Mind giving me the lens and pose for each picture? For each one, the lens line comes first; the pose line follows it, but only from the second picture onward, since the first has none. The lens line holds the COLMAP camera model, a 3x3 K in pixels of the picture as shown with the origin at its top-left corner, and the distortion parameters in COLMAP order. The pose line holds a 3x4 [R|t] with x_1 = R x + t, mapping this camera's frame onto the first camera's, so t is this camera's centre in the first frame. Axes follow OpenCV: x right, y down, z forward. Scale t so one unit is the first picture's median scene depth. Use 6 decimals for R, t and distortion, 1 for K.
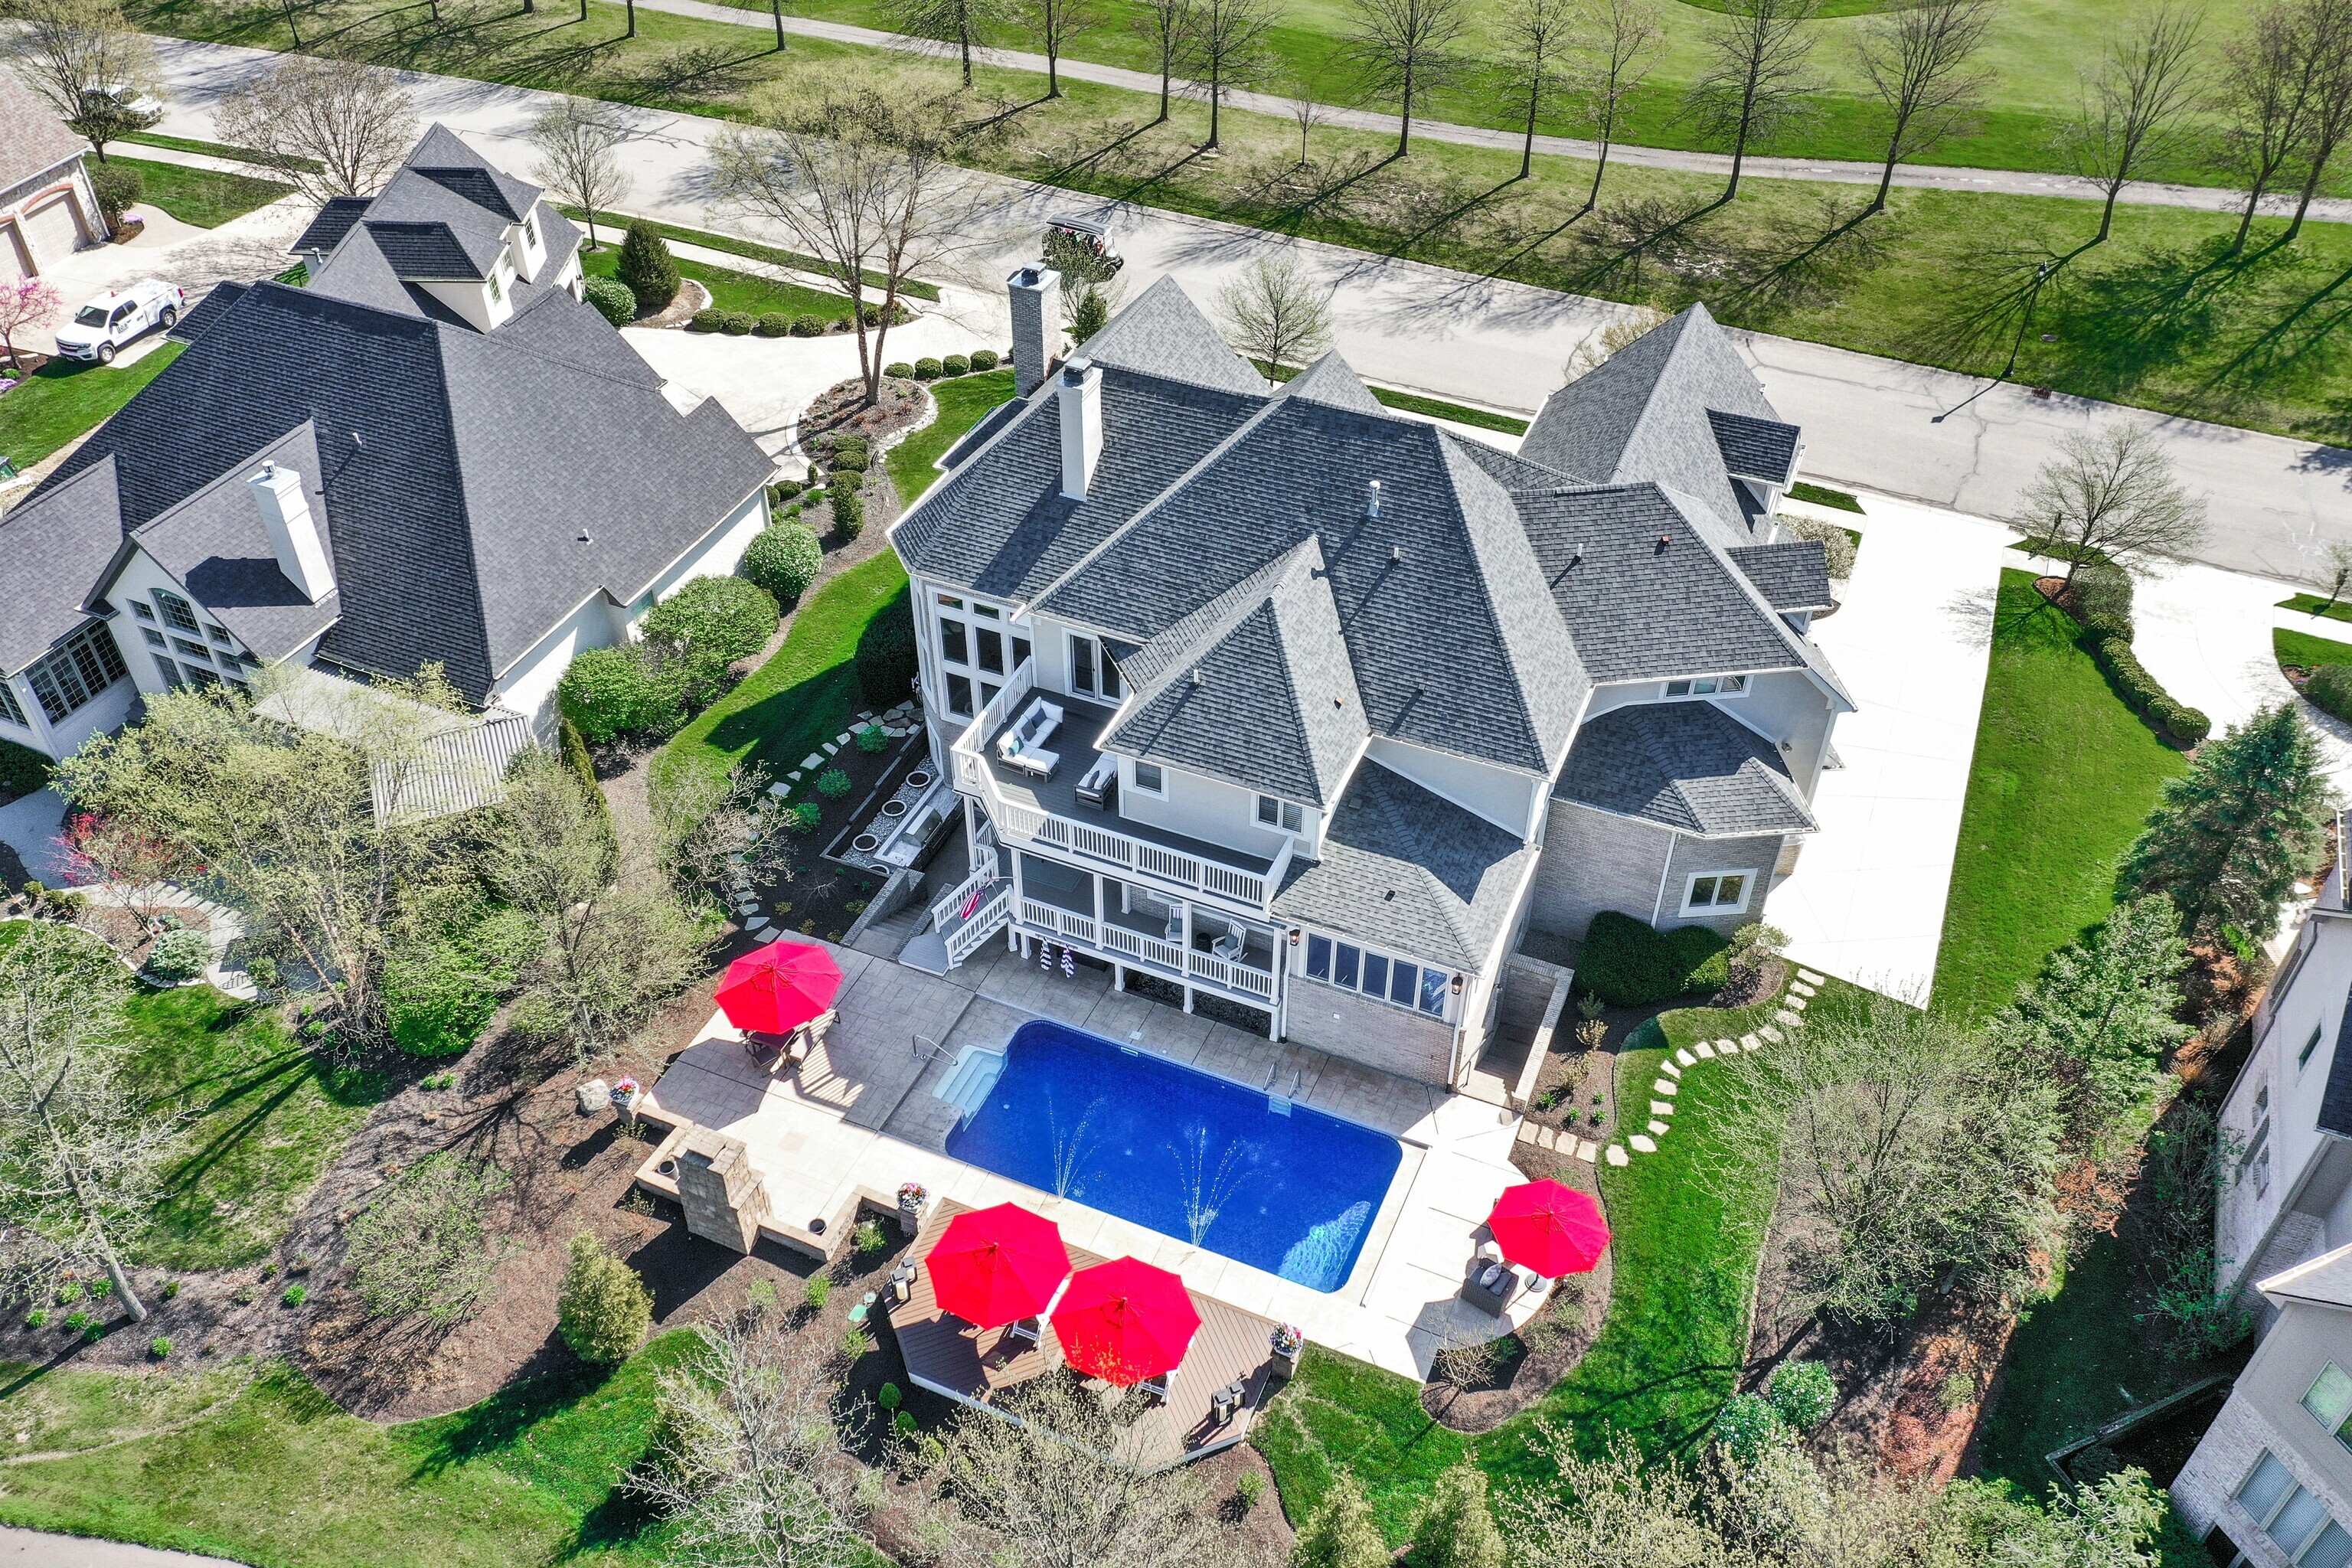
lens RADIAL K [[1873.0, 0, 1163.3], [0, 1873.0, 774.4], [0, 0, 1]] dist [0.014541, 0.009556]
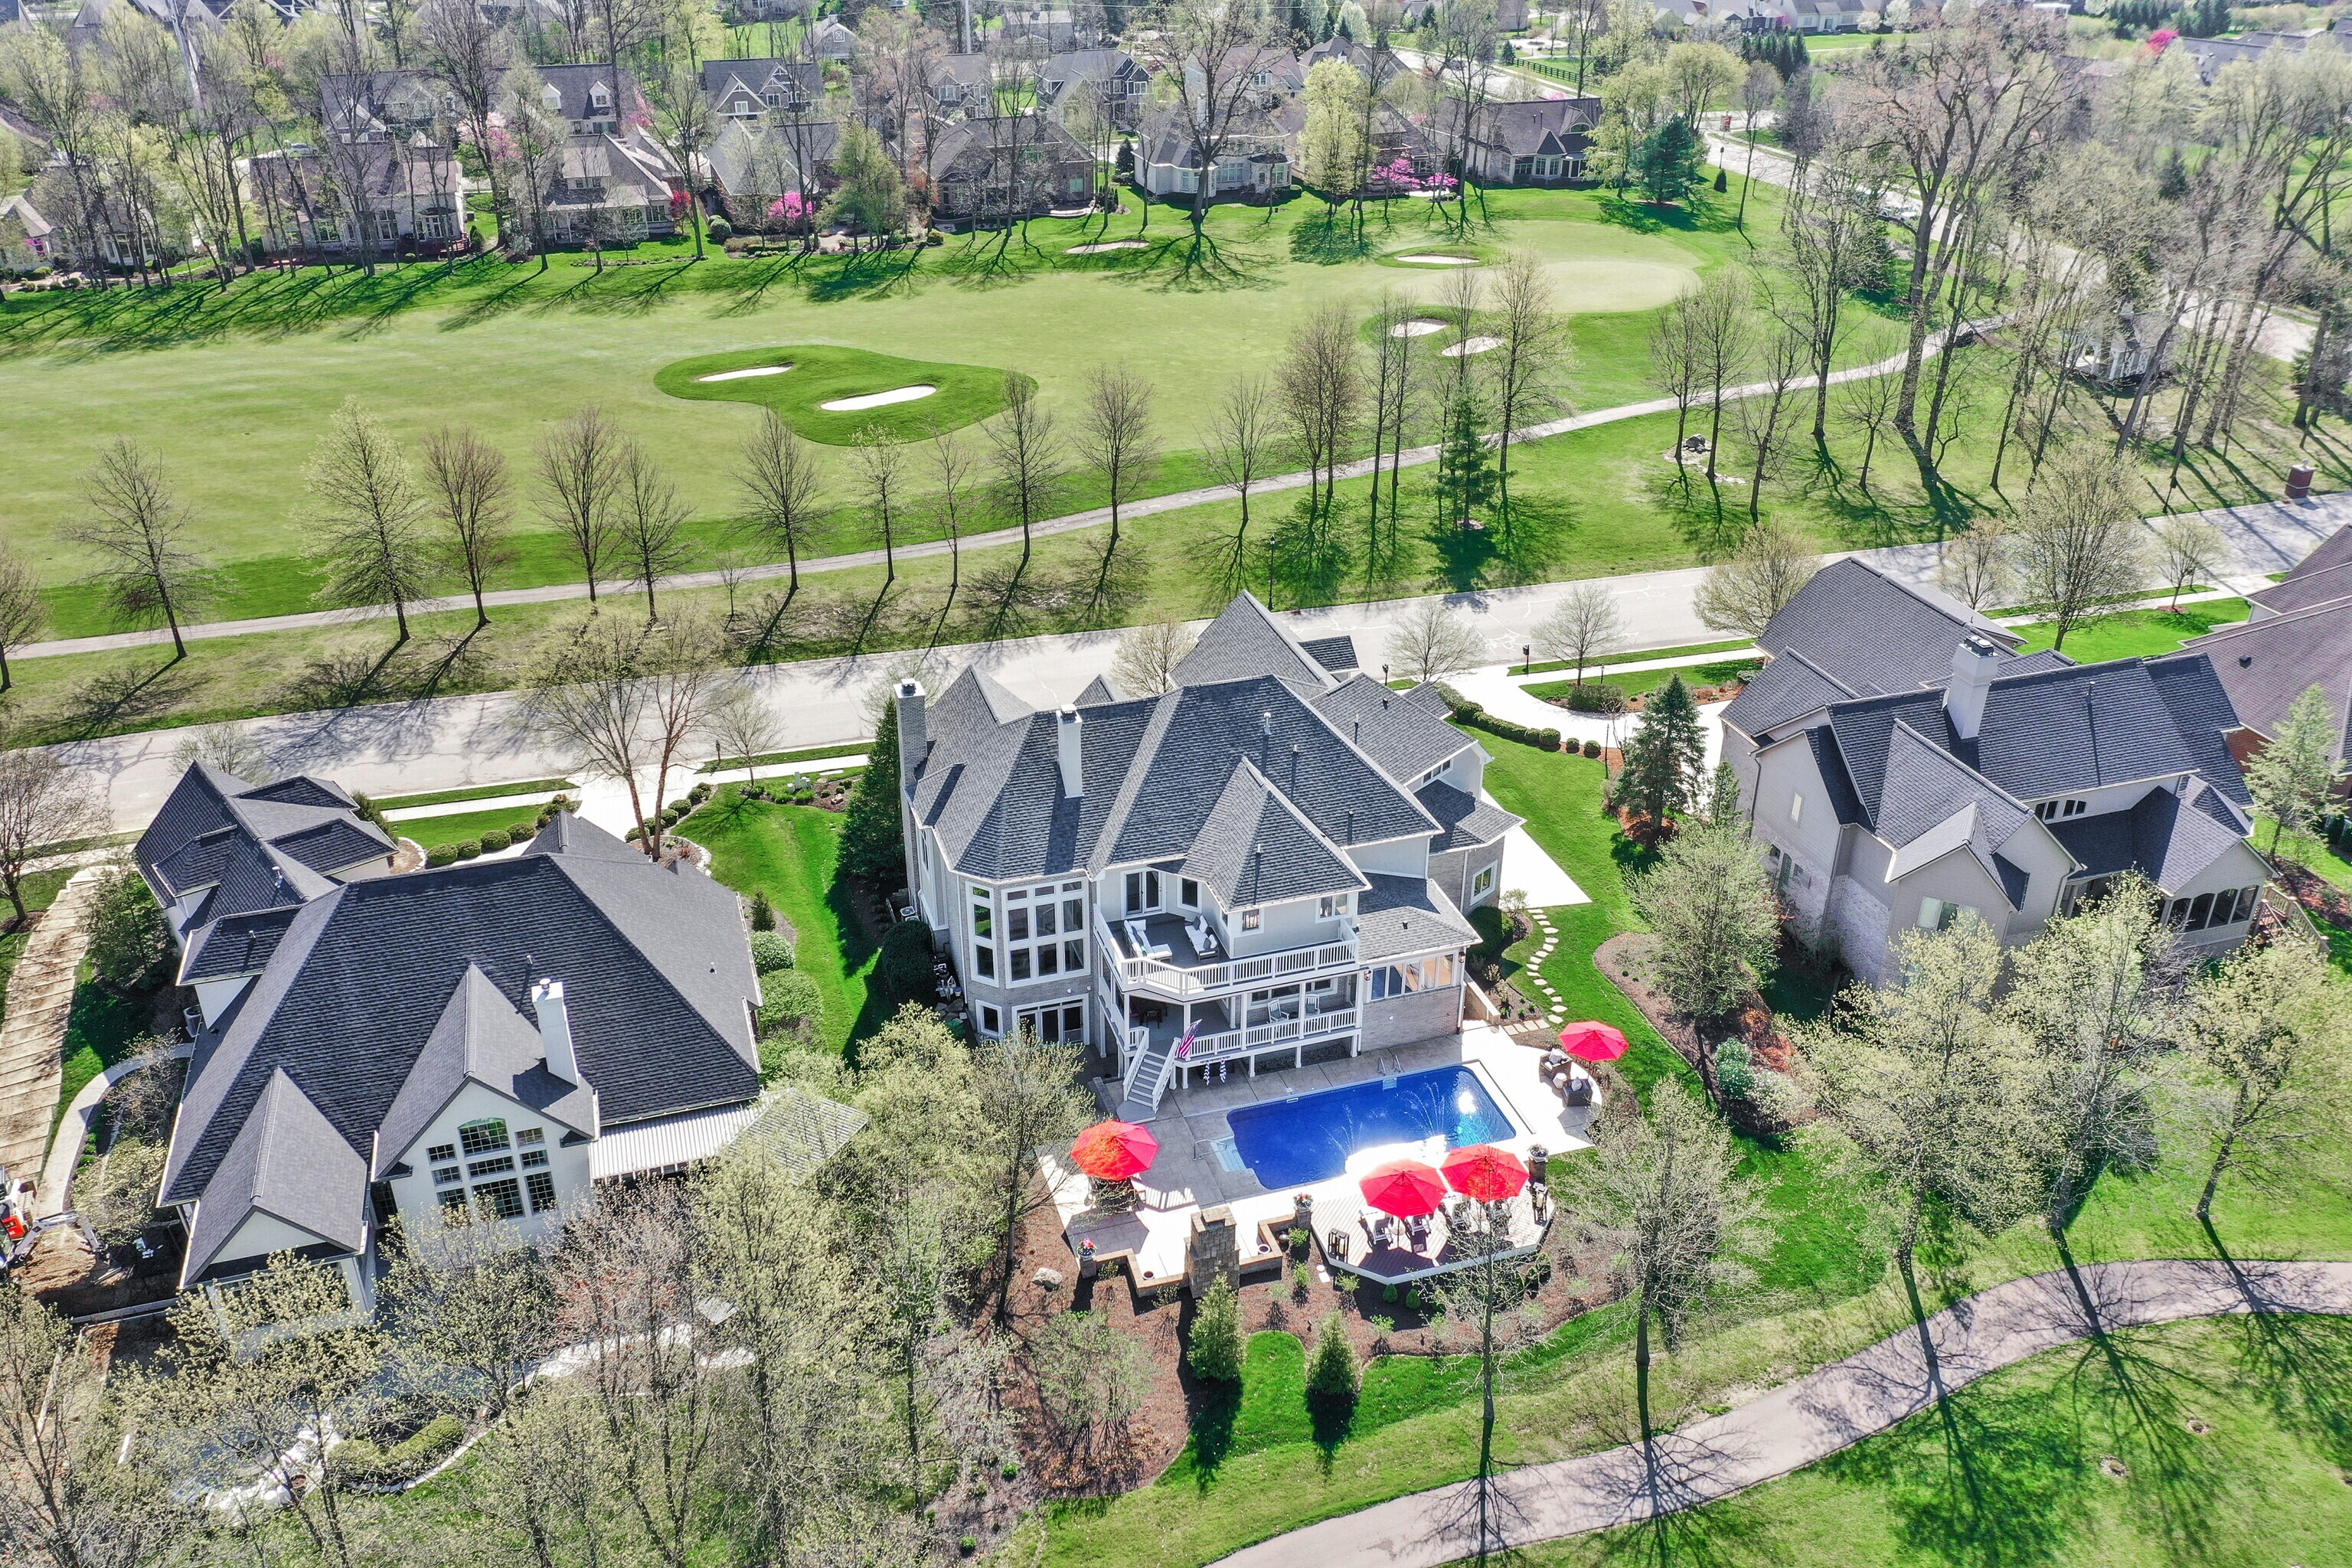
lens RADIAL K [[1883.0, 0, 1176.0], [0, 1883.0, 784.0], [0, 0, 1]] dist [0.003139, 0.005341]
pose [[0.751577, -0.312617, 0.580863, -0.829370], [0.425443, 0.902672, -0.064667, -0.024337], [-0.504112, 0.295727, 0.811429, -0.254365]]
